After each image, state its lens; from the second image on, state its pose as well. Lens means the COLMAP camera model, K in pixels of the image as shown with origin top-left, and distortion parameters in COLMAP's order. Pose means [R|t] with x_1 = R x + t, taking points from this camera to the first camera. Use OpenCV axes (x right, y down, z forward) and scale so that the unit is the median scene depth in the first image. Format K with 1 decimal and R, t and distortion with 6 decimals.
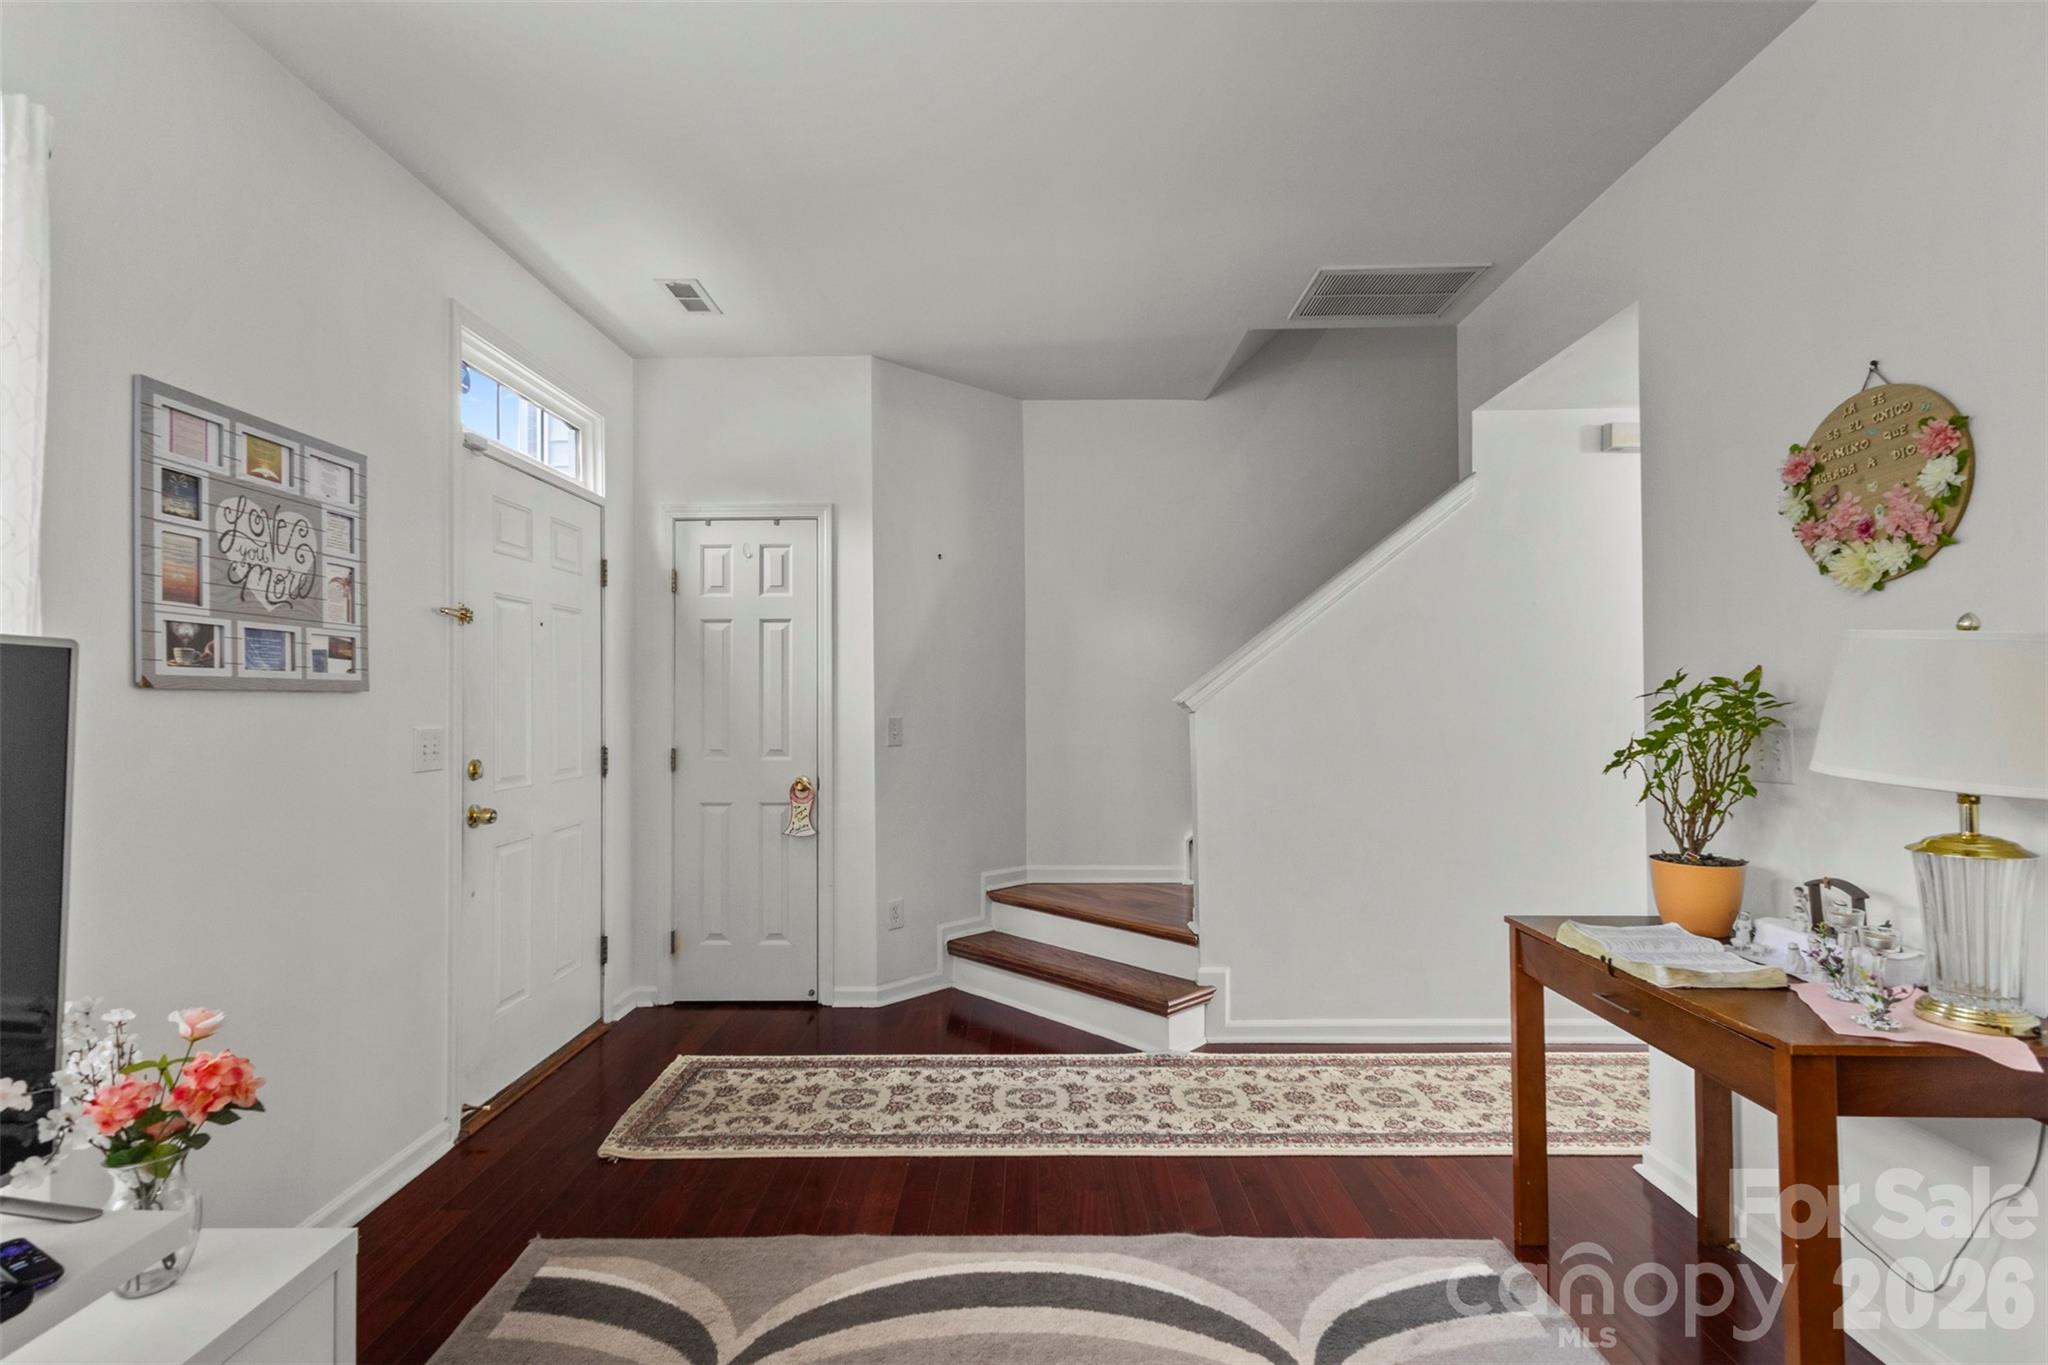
lens RADIAL K [[948.3, 0, 1019.7], [0, 948.3, 690.3], [0, 0, 1]] dist [0.007524, -0.000497]
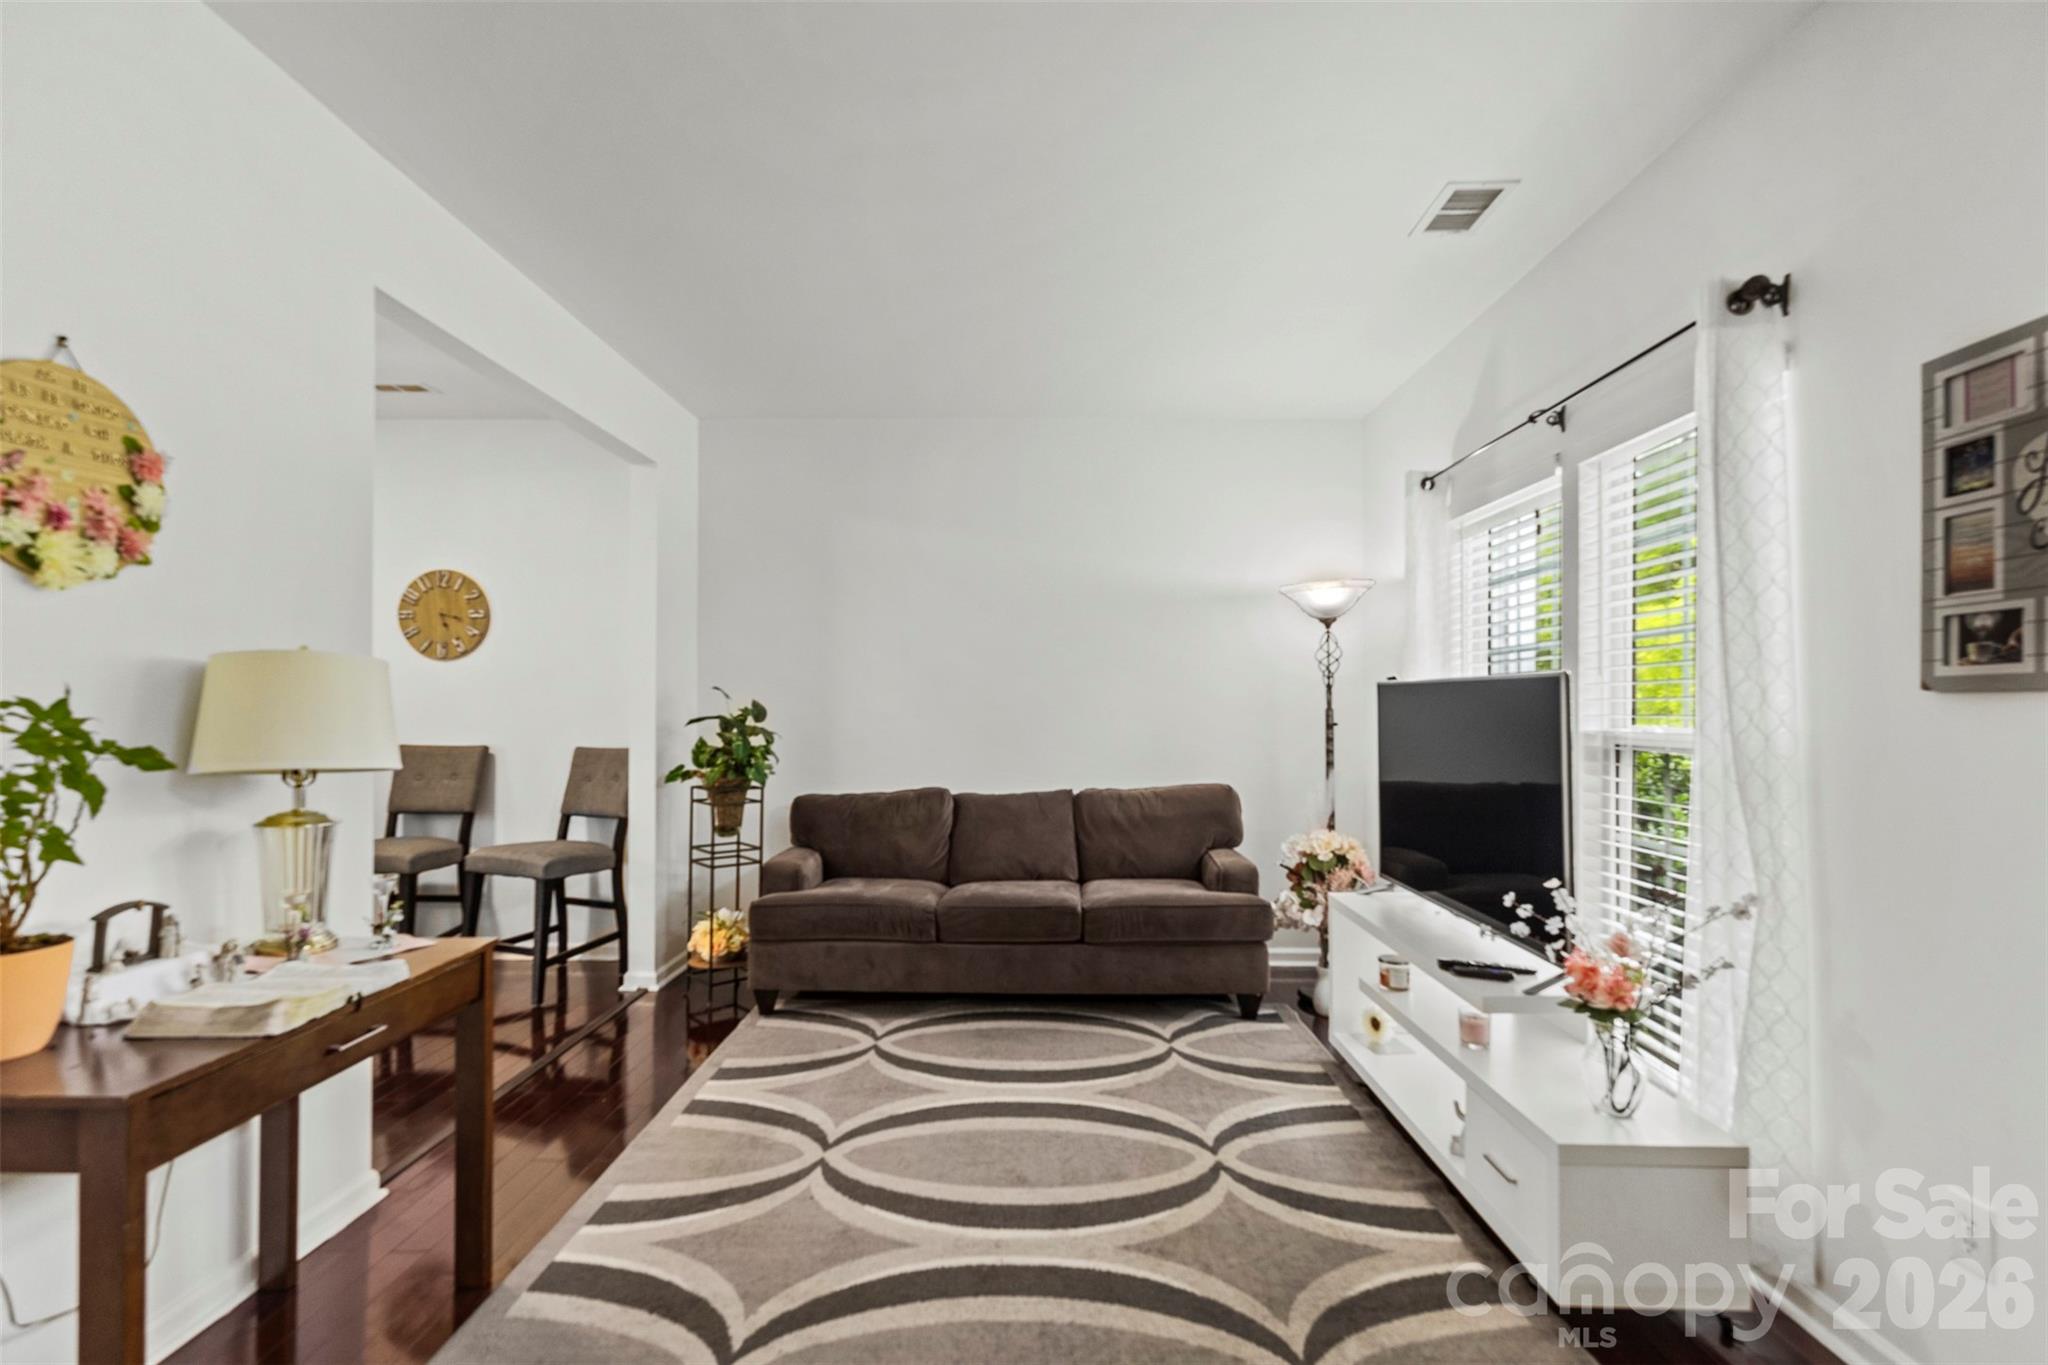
lens RADIAL K [[948.3, 0, 1024.4], [0, 948.3, 694.9], [0, 0, 1]] dist [0.007524, -0.000497]
pose [[-0.999273, 0.003640, 0.037959, -0.049067], [0.002595, 0.999617, -0.027537, 0.023604], [-0.038044, -0.027419, -0.998900, 1.860103]]
